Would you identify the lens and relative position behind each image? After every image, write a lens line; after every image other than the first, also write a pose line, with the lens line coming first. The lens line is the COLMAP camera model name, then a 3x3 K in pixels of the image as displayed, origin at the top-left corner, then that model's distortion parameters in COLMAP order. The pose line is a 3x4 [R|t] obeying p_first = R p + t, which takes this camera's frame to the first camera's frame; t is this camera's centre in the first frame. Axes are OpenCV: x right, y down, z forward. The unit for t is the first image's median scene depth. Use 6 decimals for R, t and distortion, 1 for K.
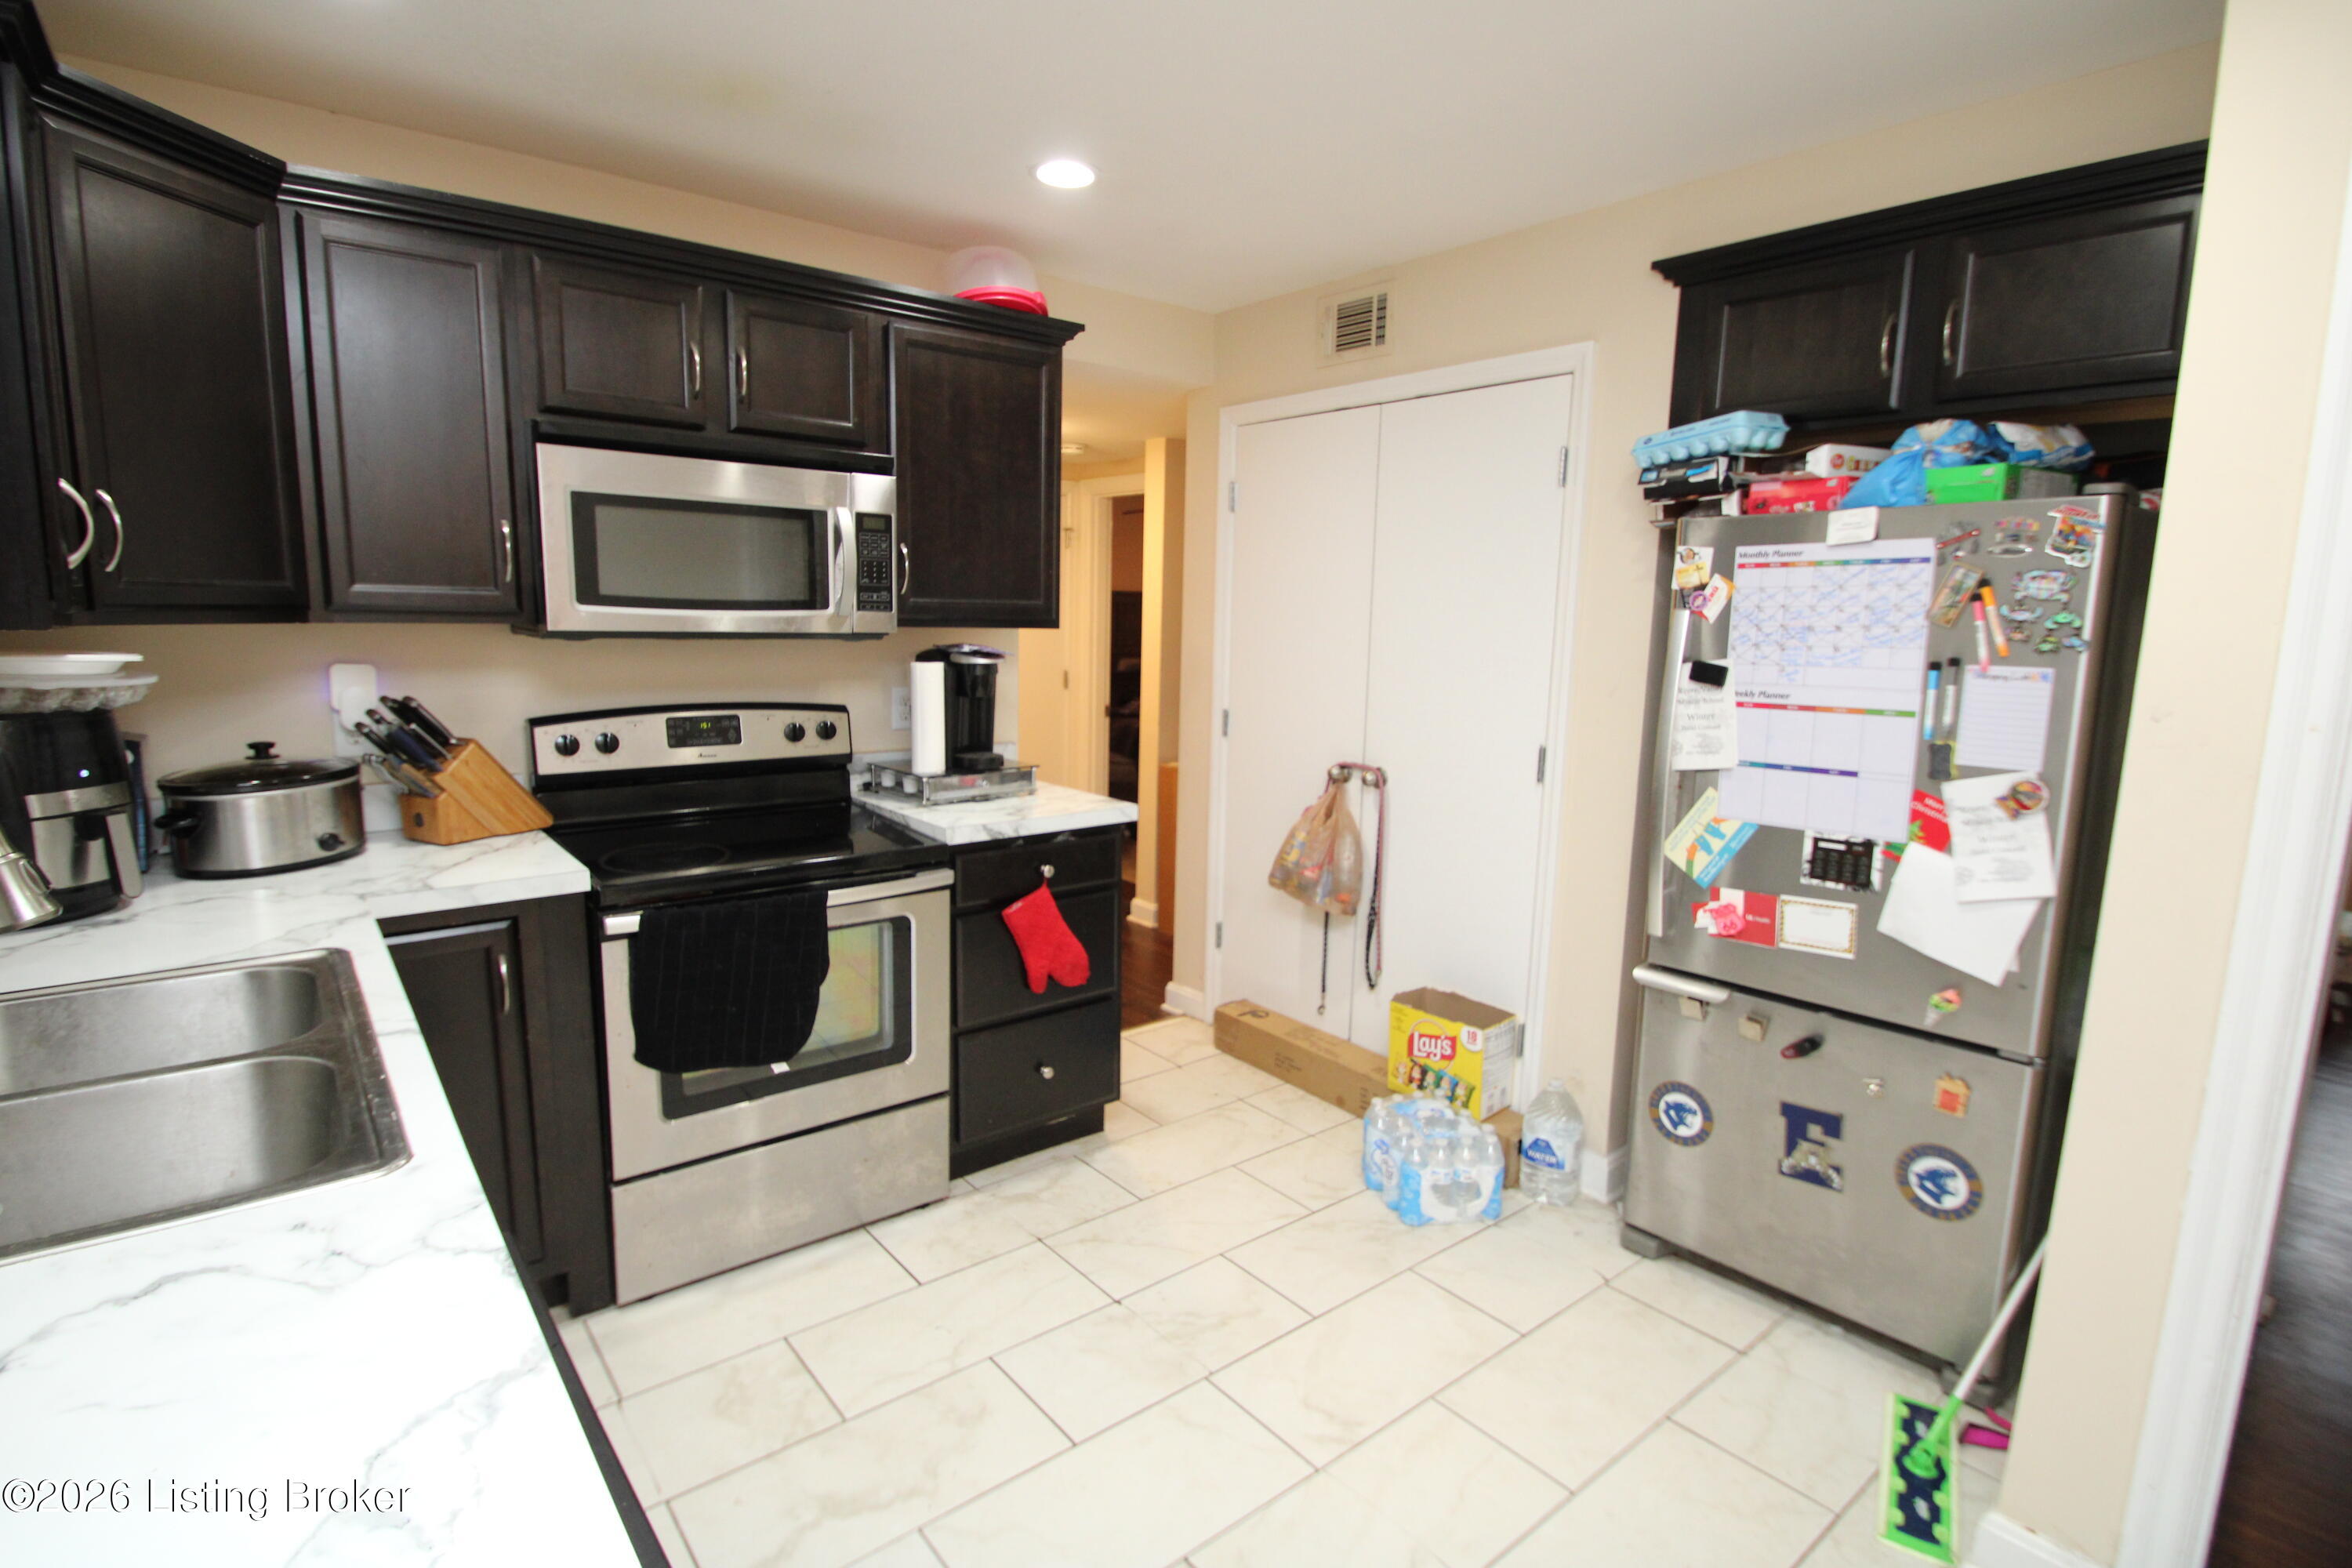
lens RADIAL K [[1141.6, 0, 1174.9], [0, 1141.6, 785.1], [0, 0, 1]] dist [0.000528, -0.006481]
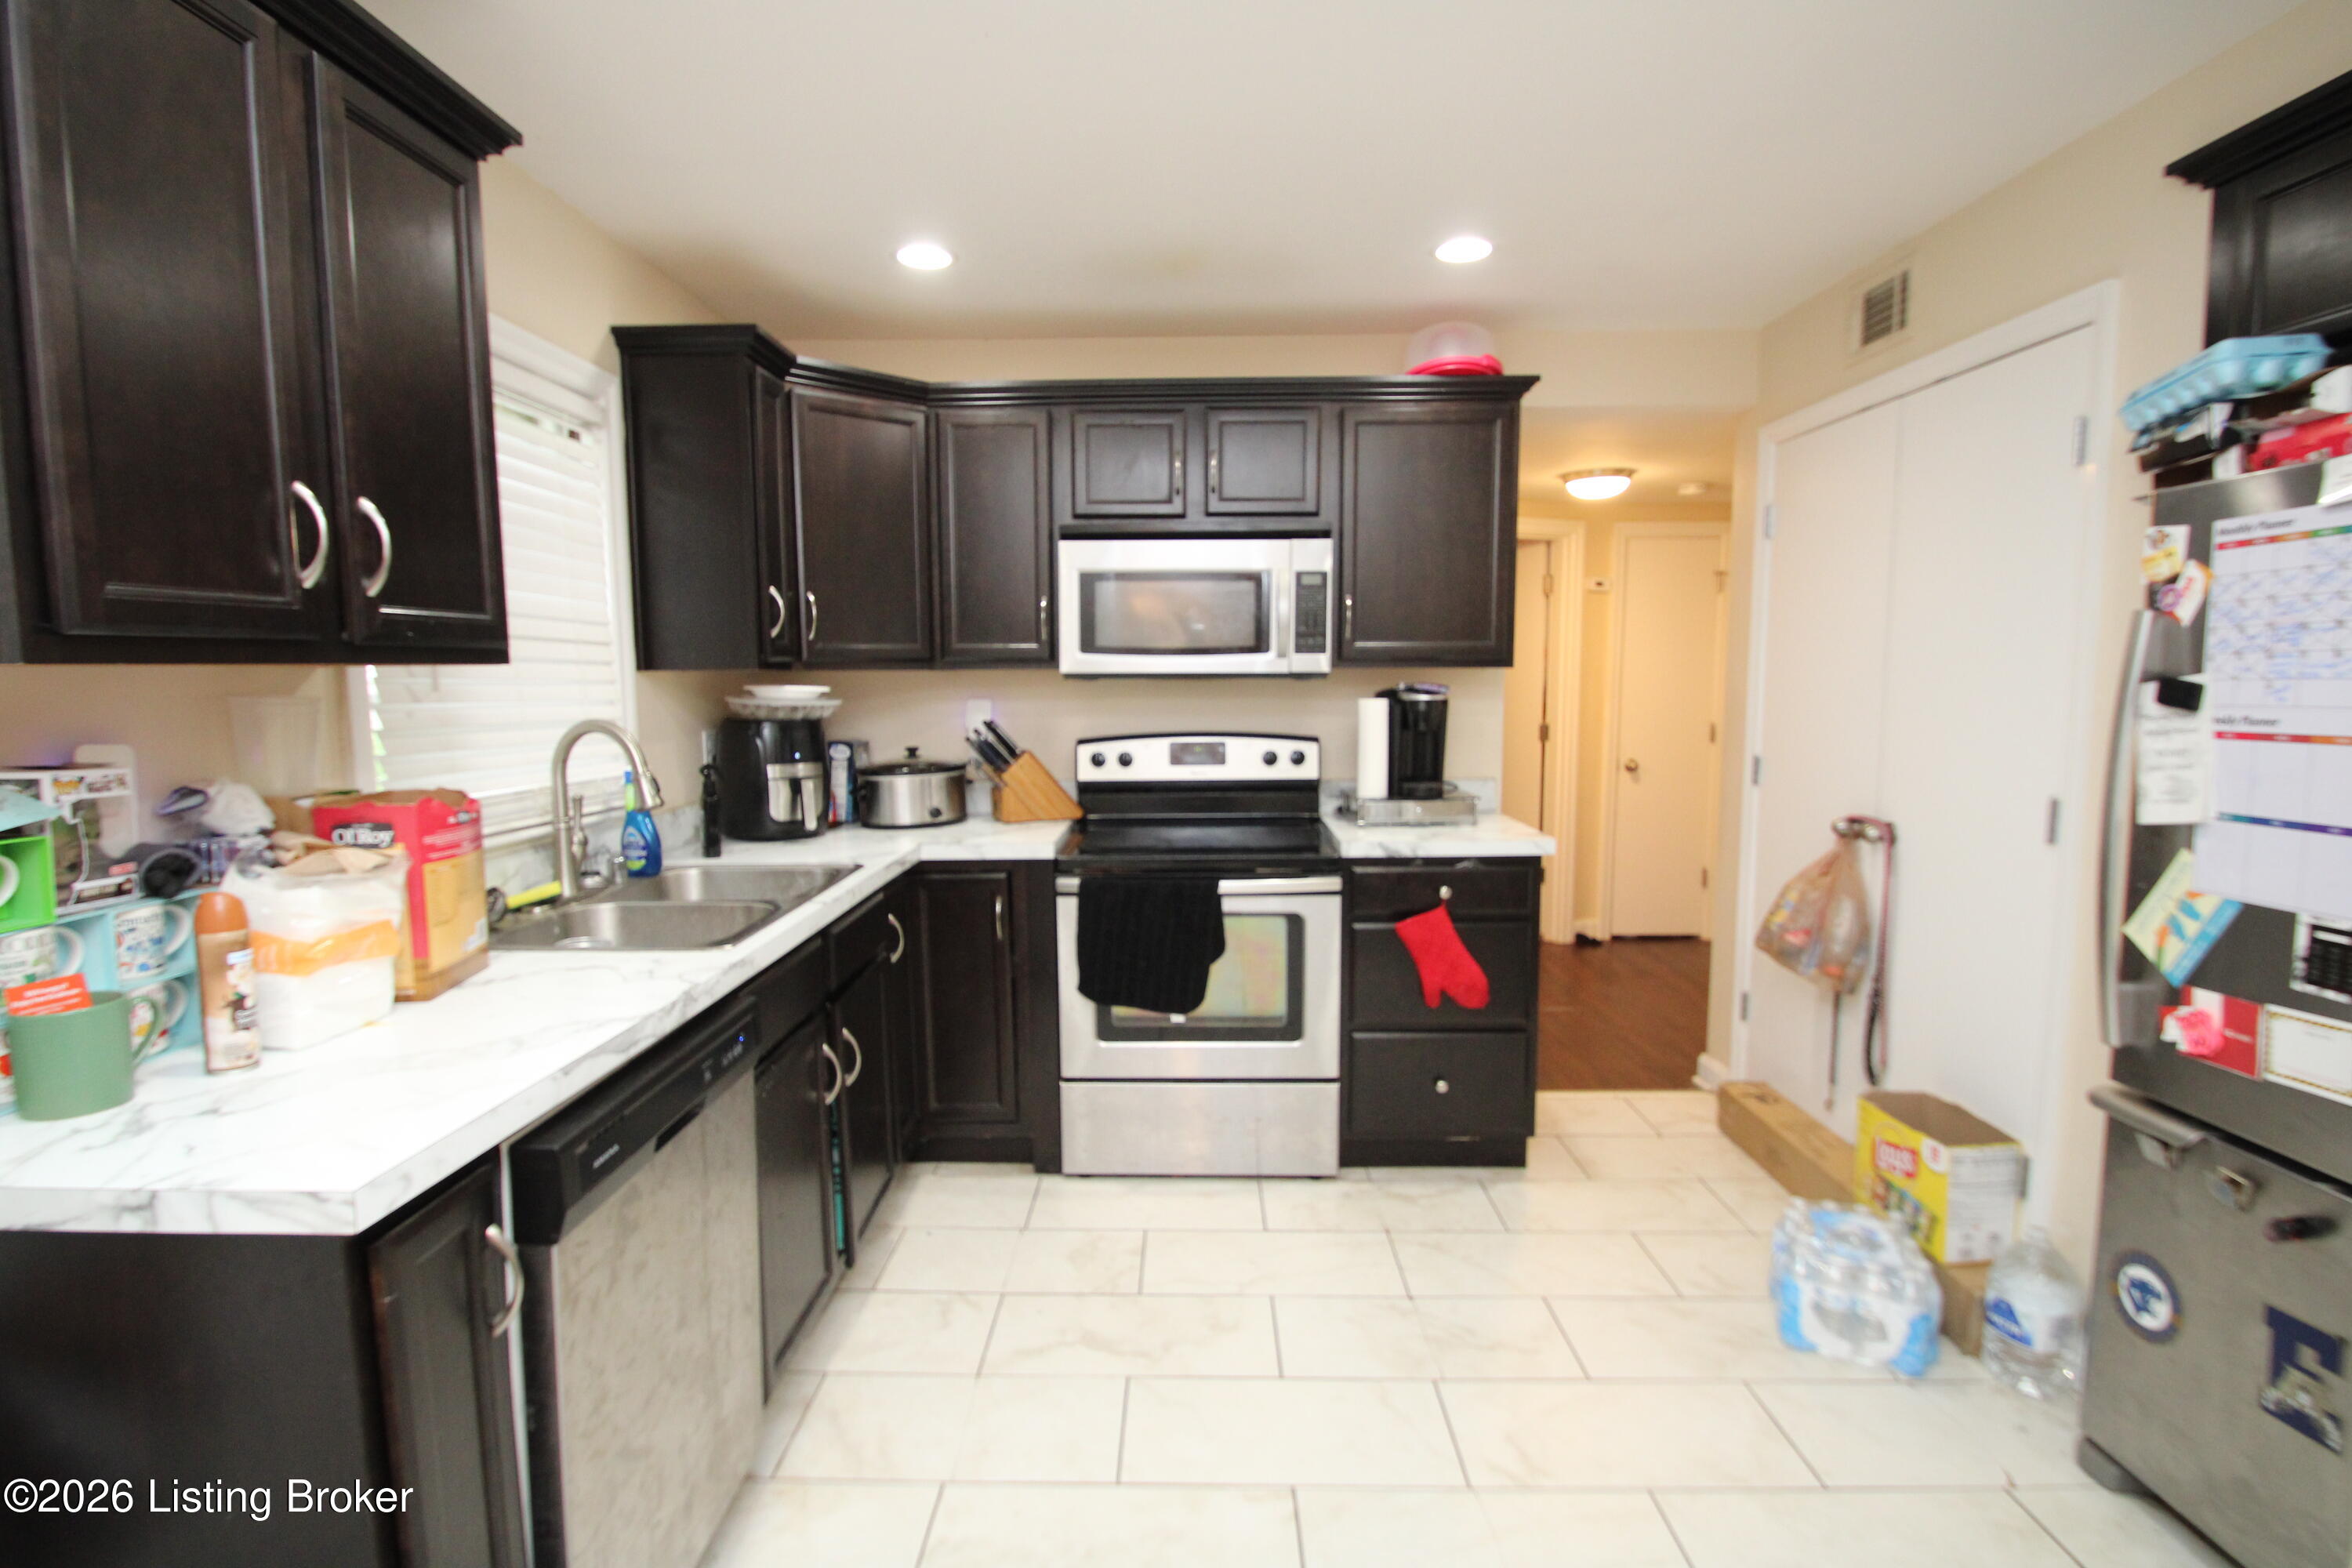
lens RADIAL K [[1141.6, 0, 1168.3], [0, 1141.6, 783.2], [0, 0, 1]] dist [0.000528, -0.006481]
pose [[0.766489, 0.037839, -0.641142, 0.392210], [-0.076401, 0.996547, -0.032524, 0.030129], [0.637697, 0.073913, 0.766733, 0.017470]]
